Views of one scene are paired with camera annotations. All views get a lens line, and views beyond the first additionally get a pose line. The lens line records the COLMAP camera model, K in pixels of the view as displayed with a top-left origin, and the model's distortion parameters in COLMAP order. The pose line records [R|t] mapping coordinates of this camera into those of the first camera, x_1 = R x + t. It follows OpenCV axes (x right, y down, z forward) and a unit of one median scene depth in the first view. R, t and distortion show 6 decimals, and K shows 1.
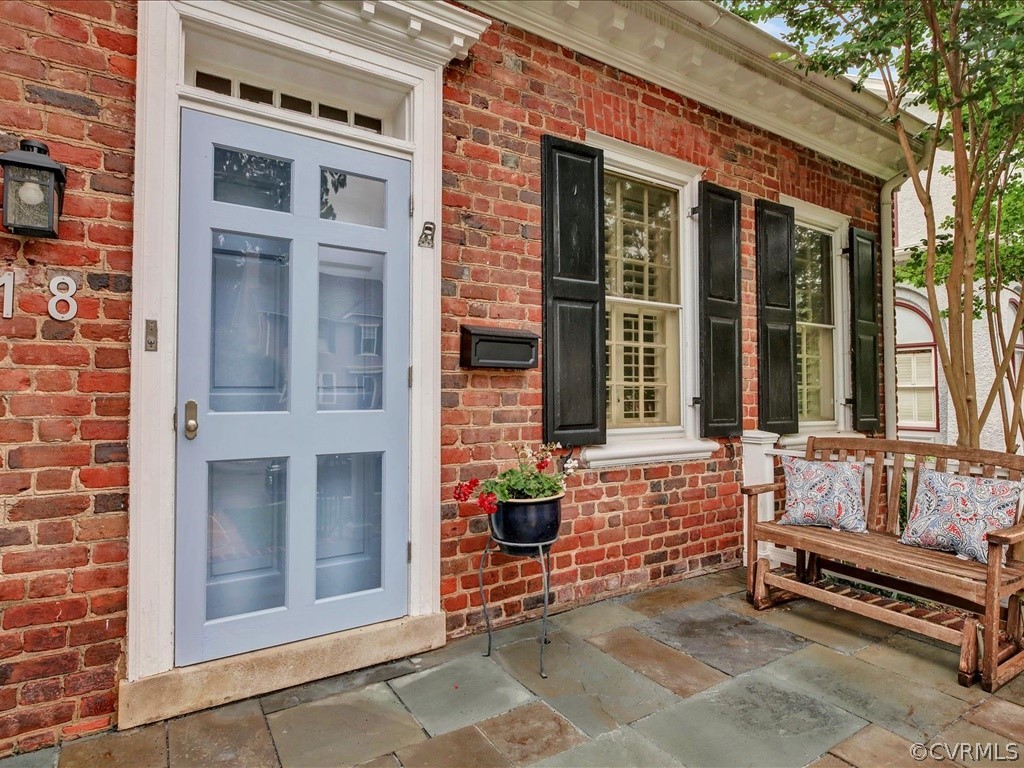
lens RADIAL K [[558.7, 0, 508.4], [0, 558.7, 371.7], [0, 0, 1]] dist [-0.002752, -0.000978]
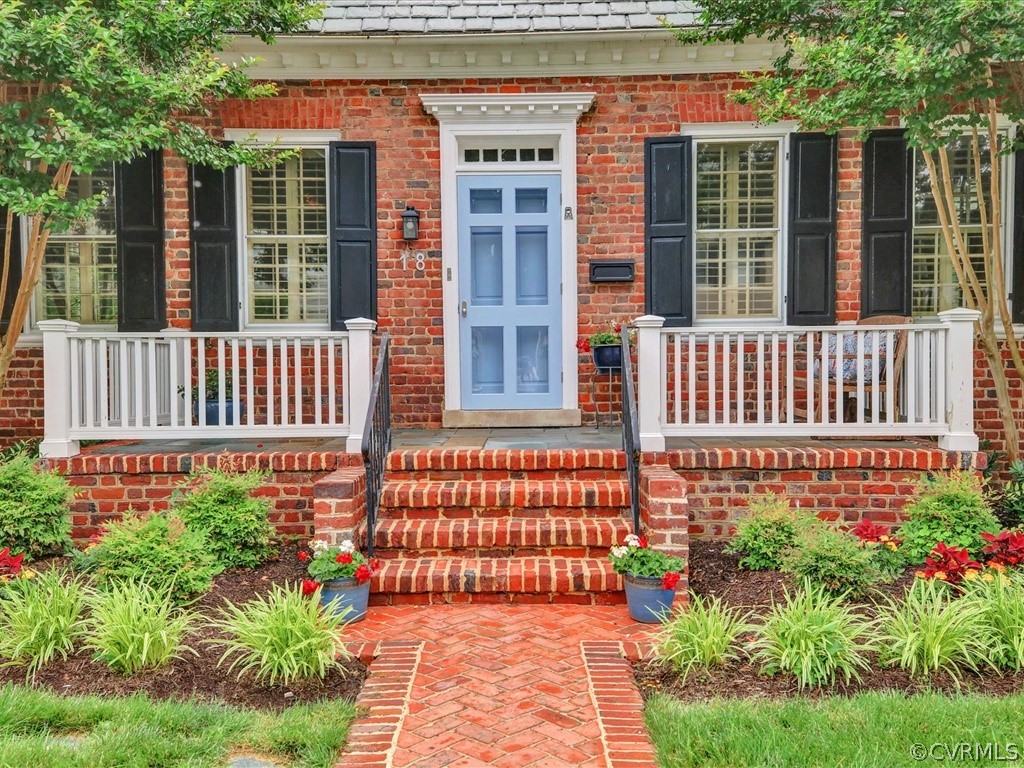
lens RADIAL K [[899.9, 0, 512.0], [0, 899.9, 384.0], [0, 0, 1]] dist [0.108917, -0.000270]
pose [[0.830585, -0.005506, -0.556865, 1.414560], [0.029611, 0.998973, 0.034288, 0.227963], [0.556105, -0.044969, 0.829895, -1.701829]]
